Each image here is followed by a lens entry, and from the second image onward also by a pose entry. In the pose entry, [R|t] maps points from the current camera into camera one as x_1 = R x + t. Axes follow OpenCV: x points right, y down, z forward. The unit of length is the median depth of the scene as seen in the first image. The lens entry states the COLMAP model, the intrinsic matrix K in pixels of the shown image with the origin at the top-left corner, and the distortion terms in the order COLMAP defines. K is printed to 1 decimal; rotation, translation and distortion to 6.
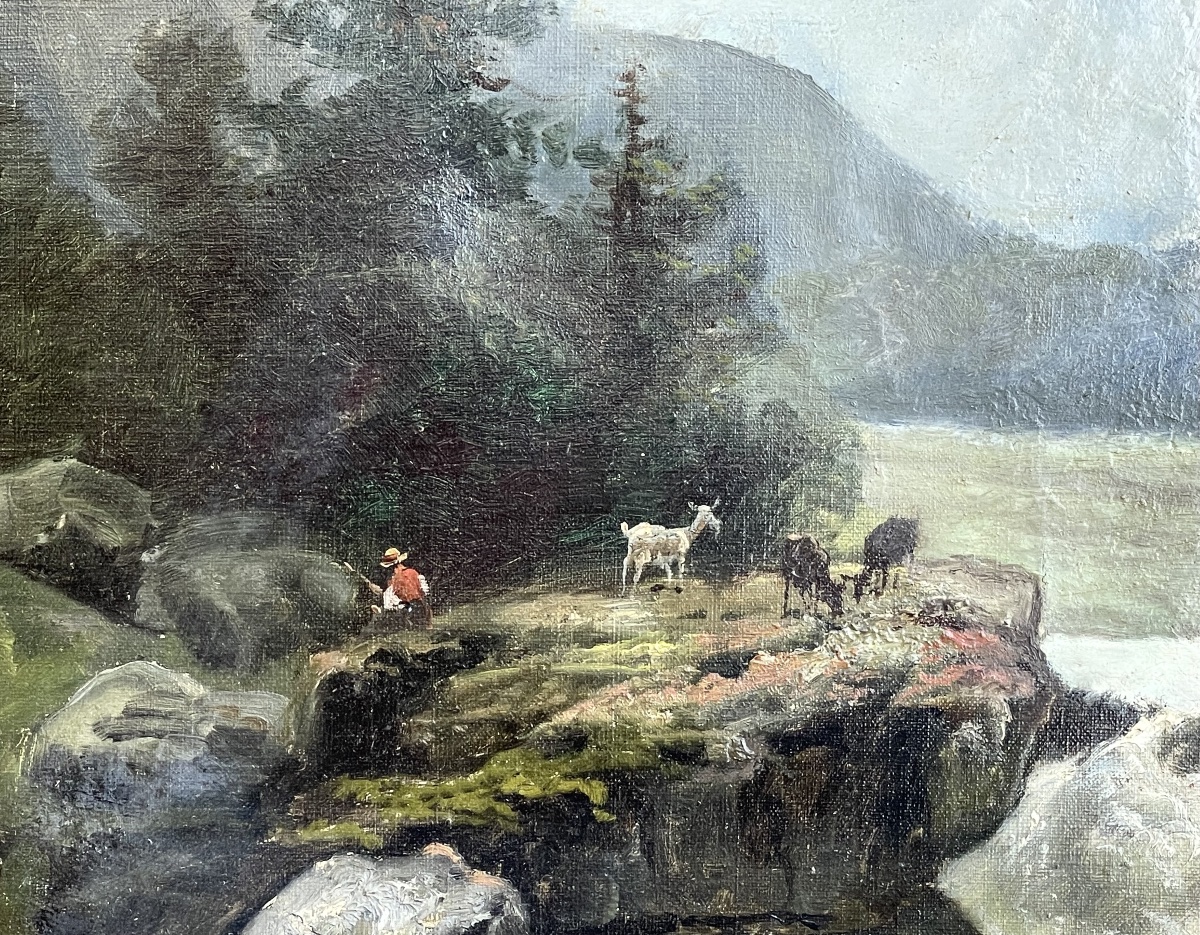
lens RADIAL K [[3611.2, 0, 591.4], [0, 3611.2, 463.9], [0, 0, 1]] dist [0.120557, 0.000000]
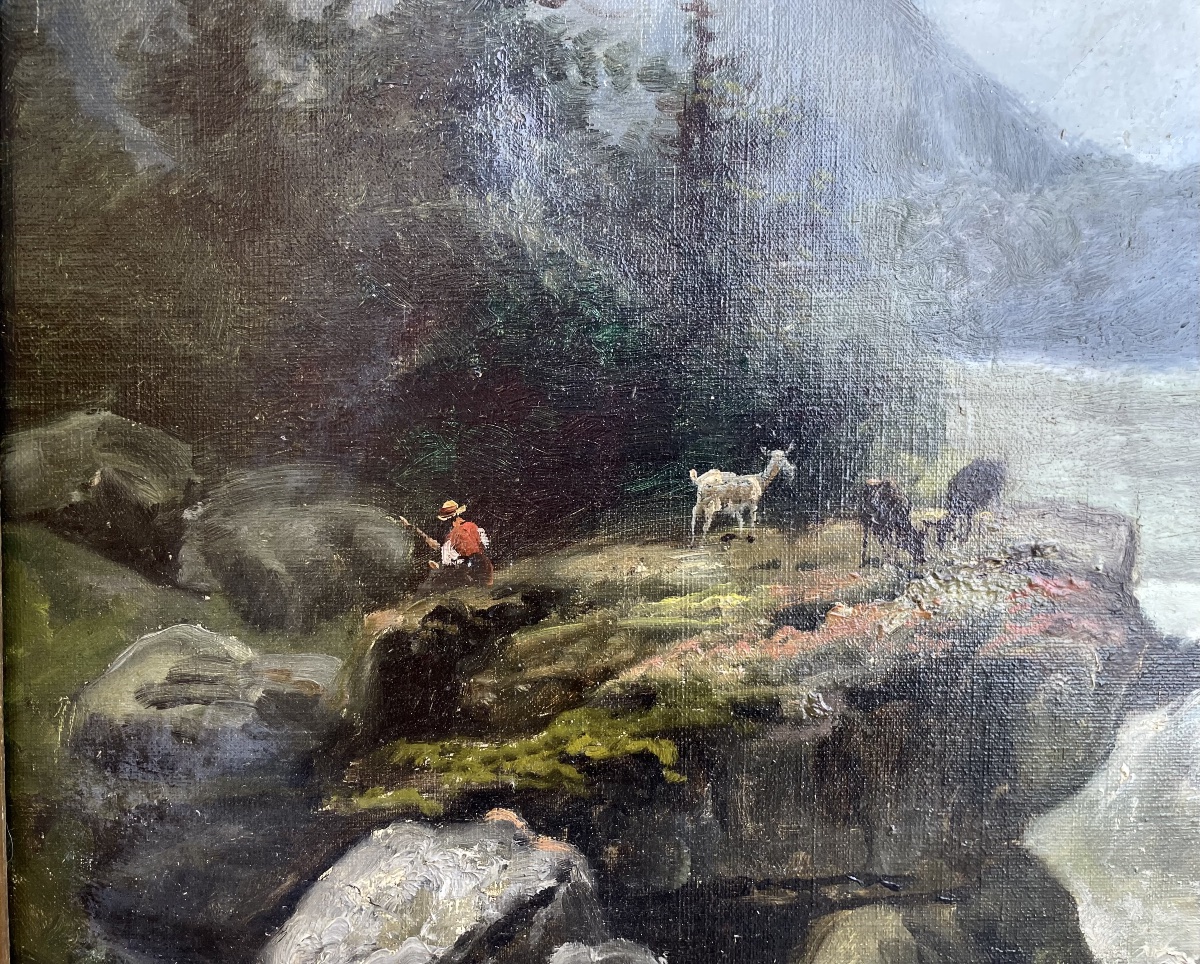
lens RADIAL K [[888.1, 0, 561.1], [0, 888.1, 485.4], [0, 0, 1]] dist [0.067416, -0.071809]
pose [[0.998126, -0.013577, 0.059663, -0.039904], [0.015356, 0.999448, -0.029452, 0.026871], [-0.059230, 0.030313, 0.997784, 0.767415]]
